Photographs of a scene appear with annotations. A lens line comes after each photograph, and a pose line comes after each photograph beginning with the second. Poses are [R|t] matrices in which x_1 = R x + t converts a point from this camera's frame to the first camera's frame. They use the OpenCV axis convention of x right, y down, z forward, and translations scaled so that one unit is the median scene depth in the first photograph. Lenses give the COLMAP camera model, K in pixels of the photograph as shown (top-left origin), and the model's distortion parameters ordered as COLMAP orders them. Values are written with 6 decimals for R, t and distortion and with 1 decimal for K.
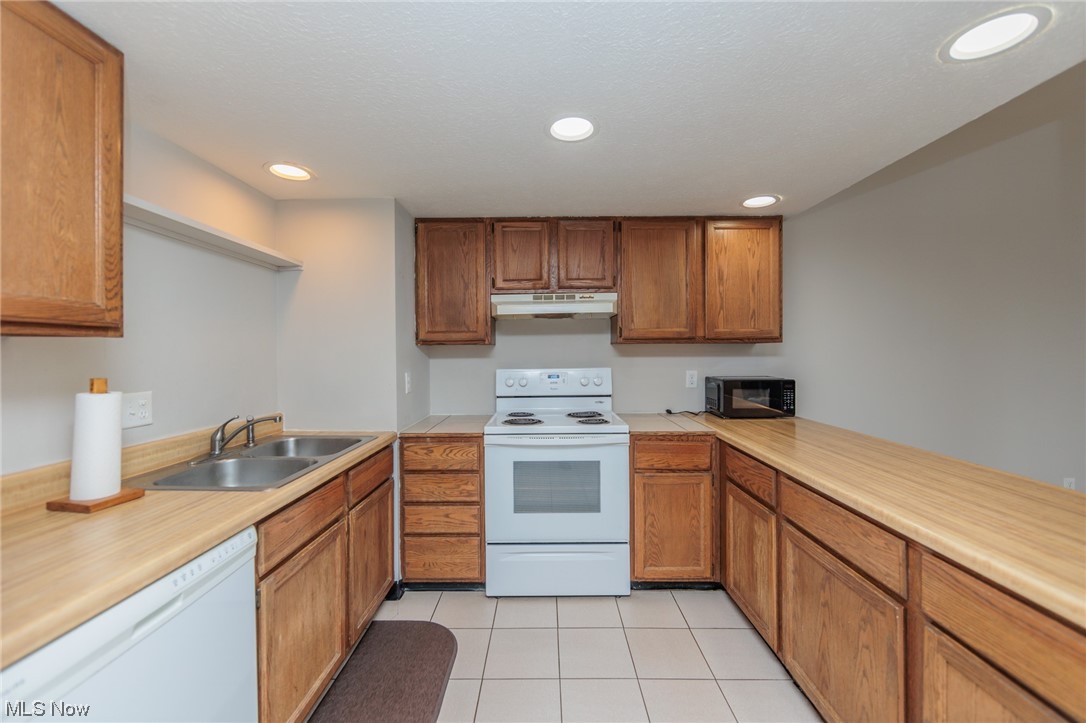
lens RADIAL K [[427.1, 0, 544.4], [0, 427.1, 354.3], [0, 0, 1]] dist [-0.000579, -0.000138]
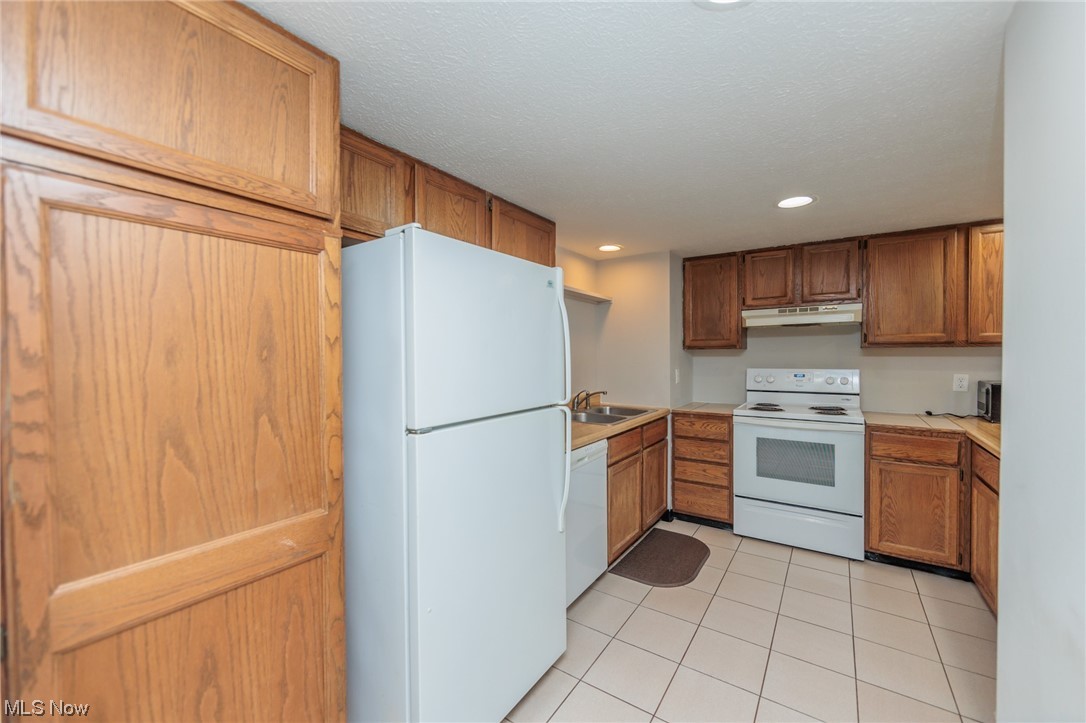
lens RADIAL K [[427.1, 0, 546.7], [0, 427.1, 361.0], [0, 0, 1]] dist [-0.000579, -0.000138]
pose [[0.829843, 0.013231, -0.557841, 0.122293], [-0.003692, 0.999827, 0.018223, -0.008788], [0.557985, -0.013062, 0.829748, -0.459659]]
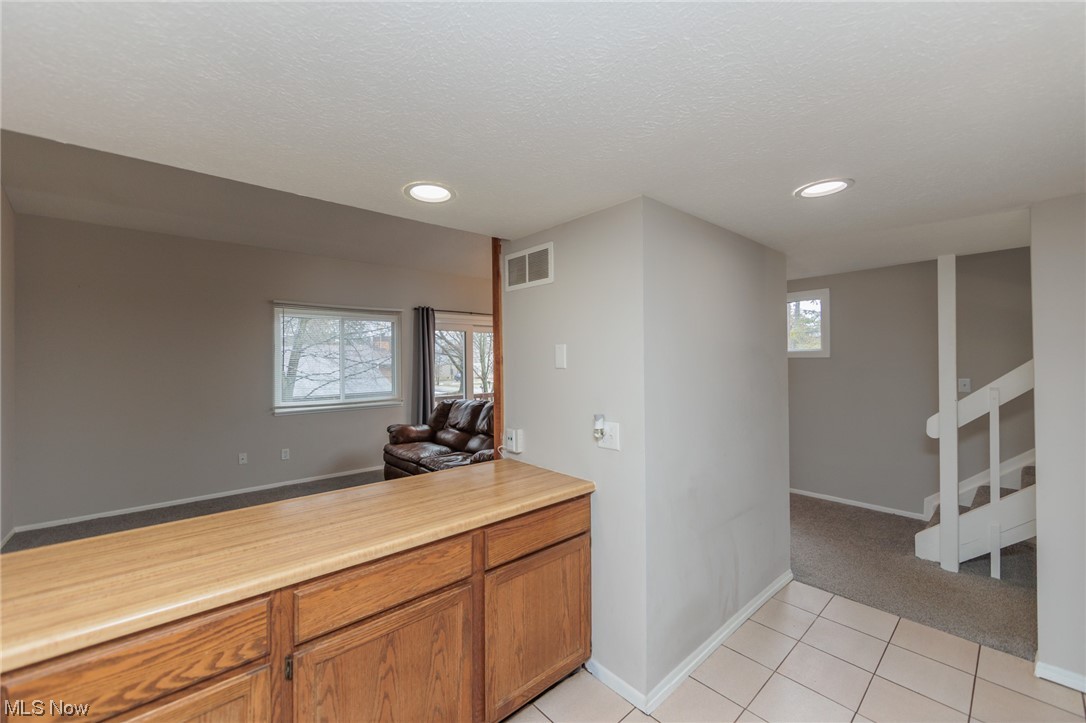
lens RADIAL K [[427.1, 0, 542.3], [0, 427.1, 358.4], [0, 0, 1]] dist [-0.000579, -0.000138]
pose [[-0.671696, 0.014072, 0.740693, -0.210231], [0.014048, 0.999882, -0.006257, -0.074748], [-0.740694, 0.006202, -0.671814, 1.015972]]
